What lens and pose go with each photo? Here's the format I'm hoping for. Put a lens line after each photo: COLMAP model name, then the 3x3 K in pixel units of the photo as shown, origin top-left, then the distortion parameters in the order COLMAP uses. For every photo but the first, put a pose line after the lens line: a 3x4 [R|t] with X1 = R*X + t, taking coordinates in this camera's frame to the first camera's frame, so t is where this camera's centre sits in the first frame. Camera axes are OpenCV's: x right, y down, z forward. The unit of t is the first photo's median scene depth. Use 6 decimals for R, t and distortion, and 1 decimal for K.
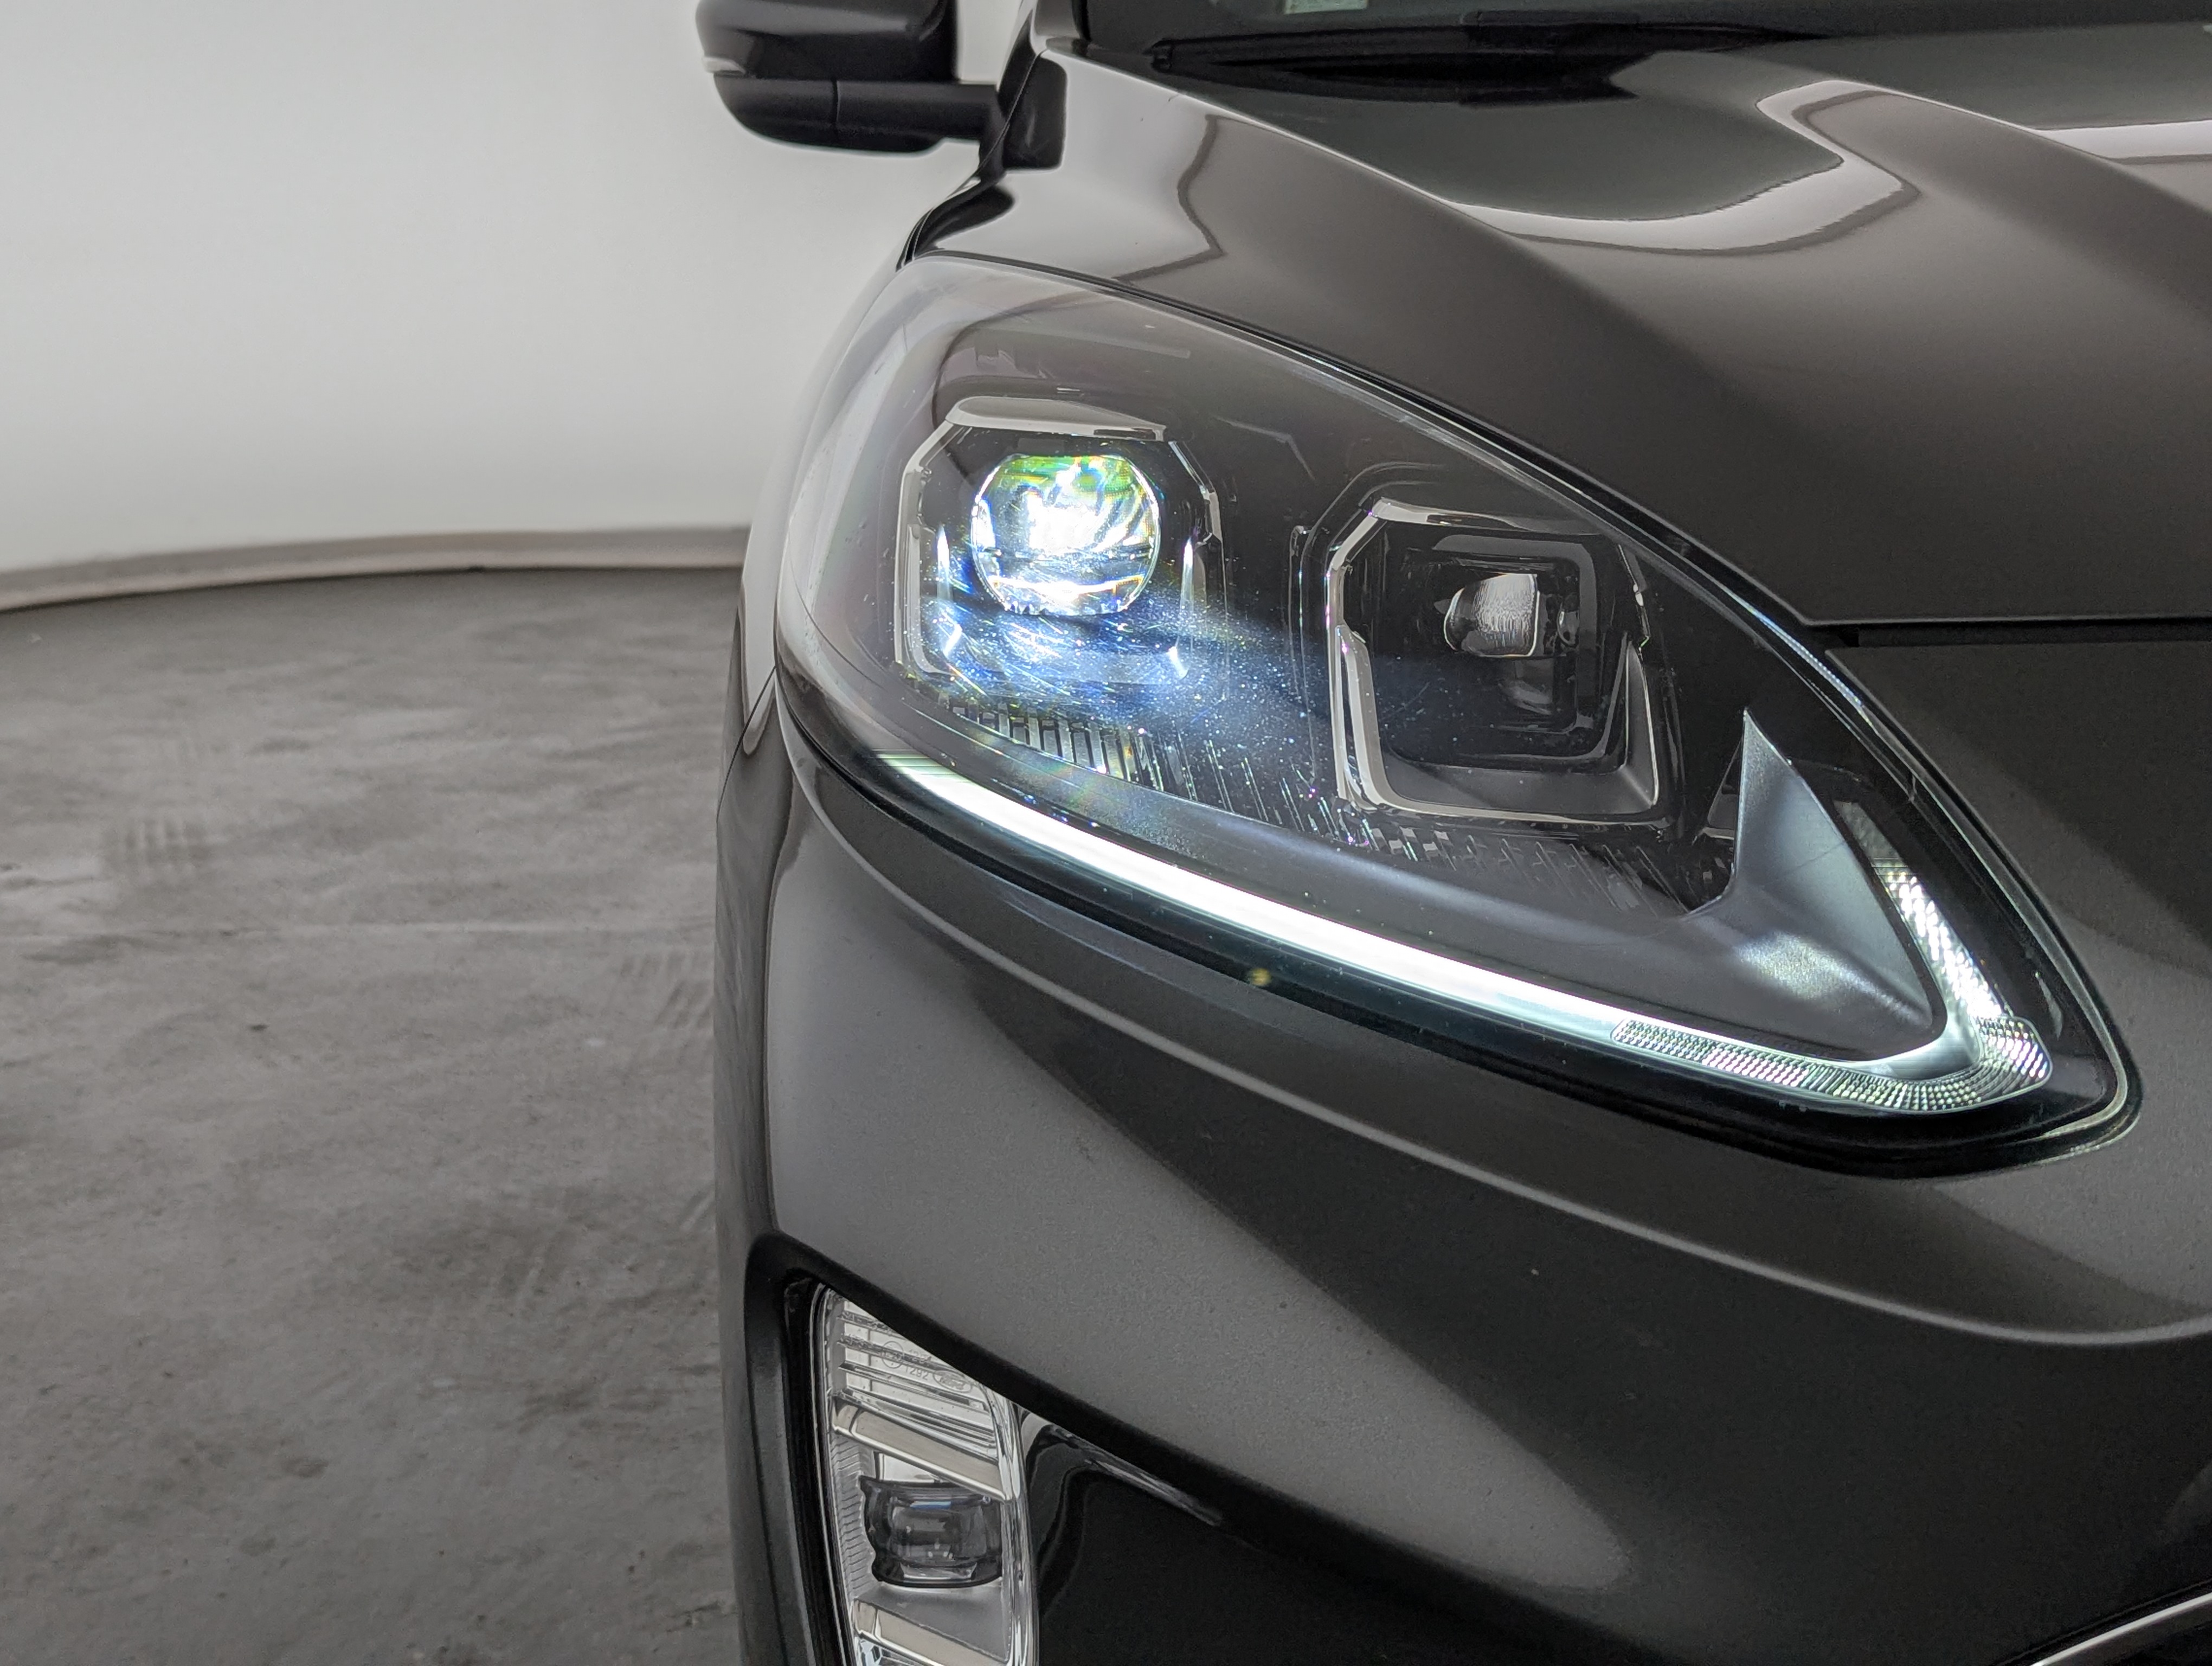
lens RADIAL K [[2862.7, 0, 1106.0], [0, 2862.7, 833.0], [0, 0, 1]] dist [0.083935, 0.022691]
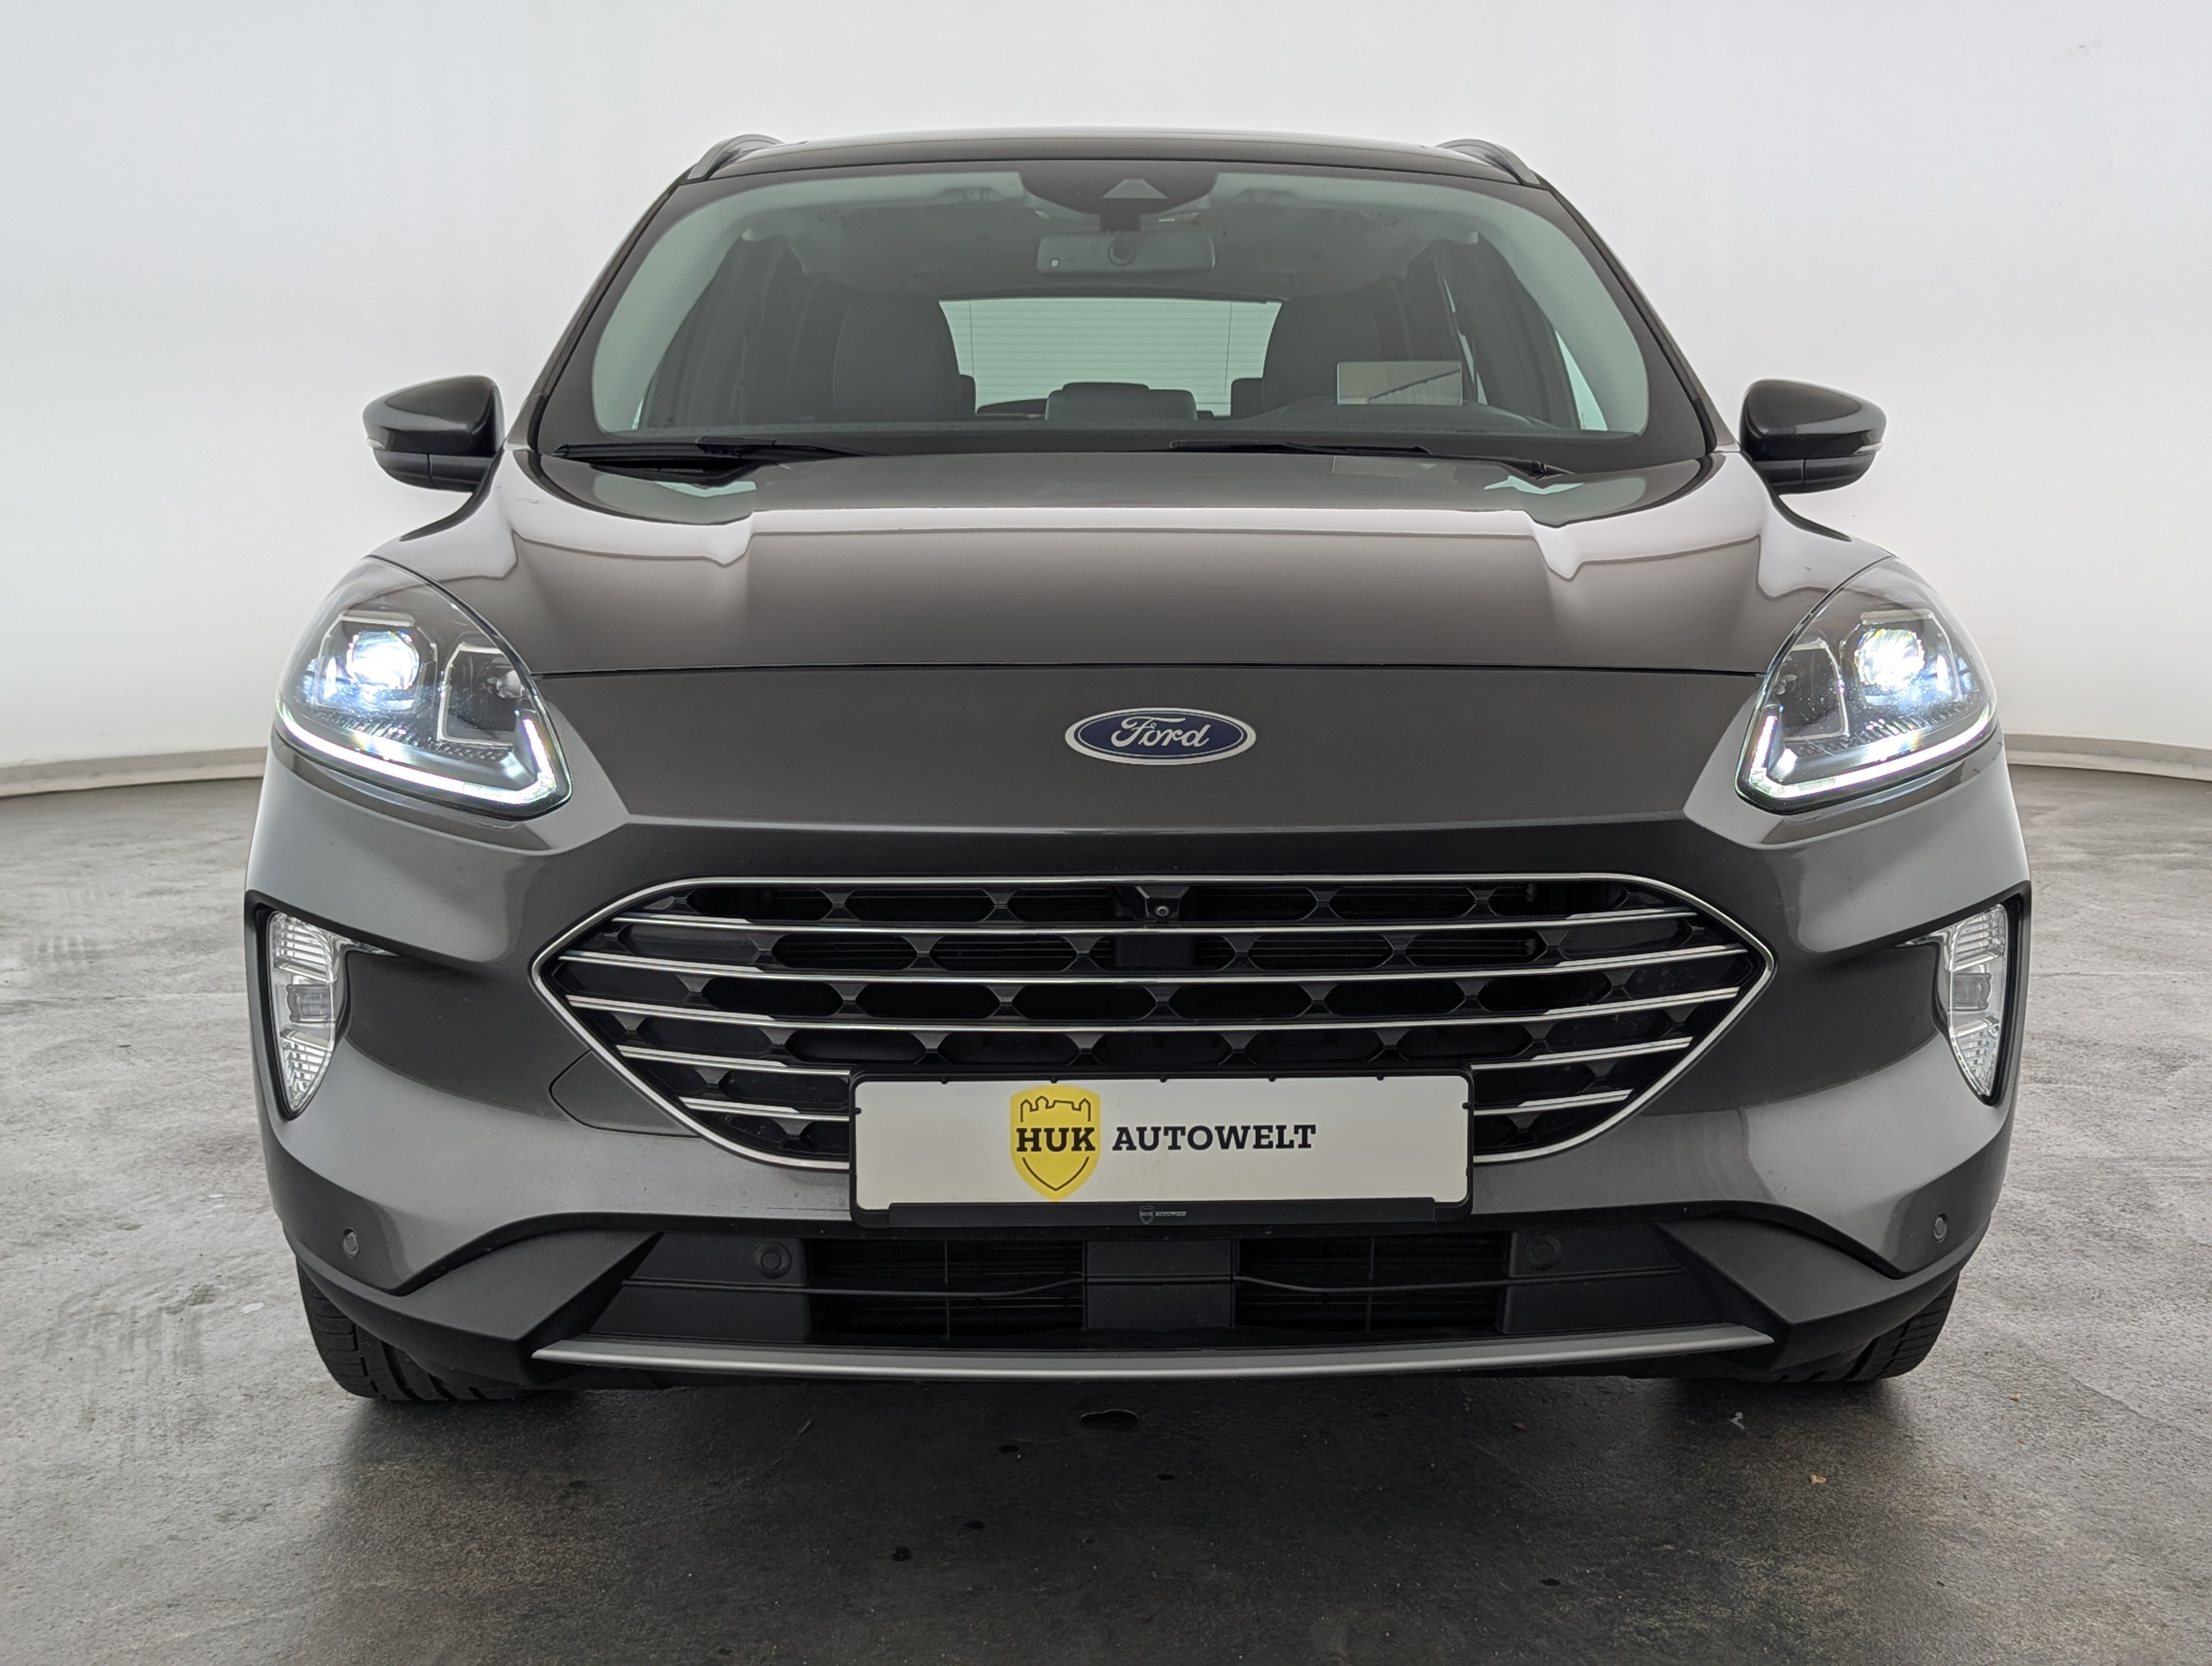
lens RADIAL K [[2862.7, 0, 1106.0], [0, 2862.7, 833.0], [0, 0, 1]] dist [0.083935, 0.022691]
pose [[0.999743, -0.000302, 0.022689, 0.172484], [0.002235, 0.996361, -0.085210, 0.083324], [-0.022581, 0.085239, 0.996105, -0.489564]]
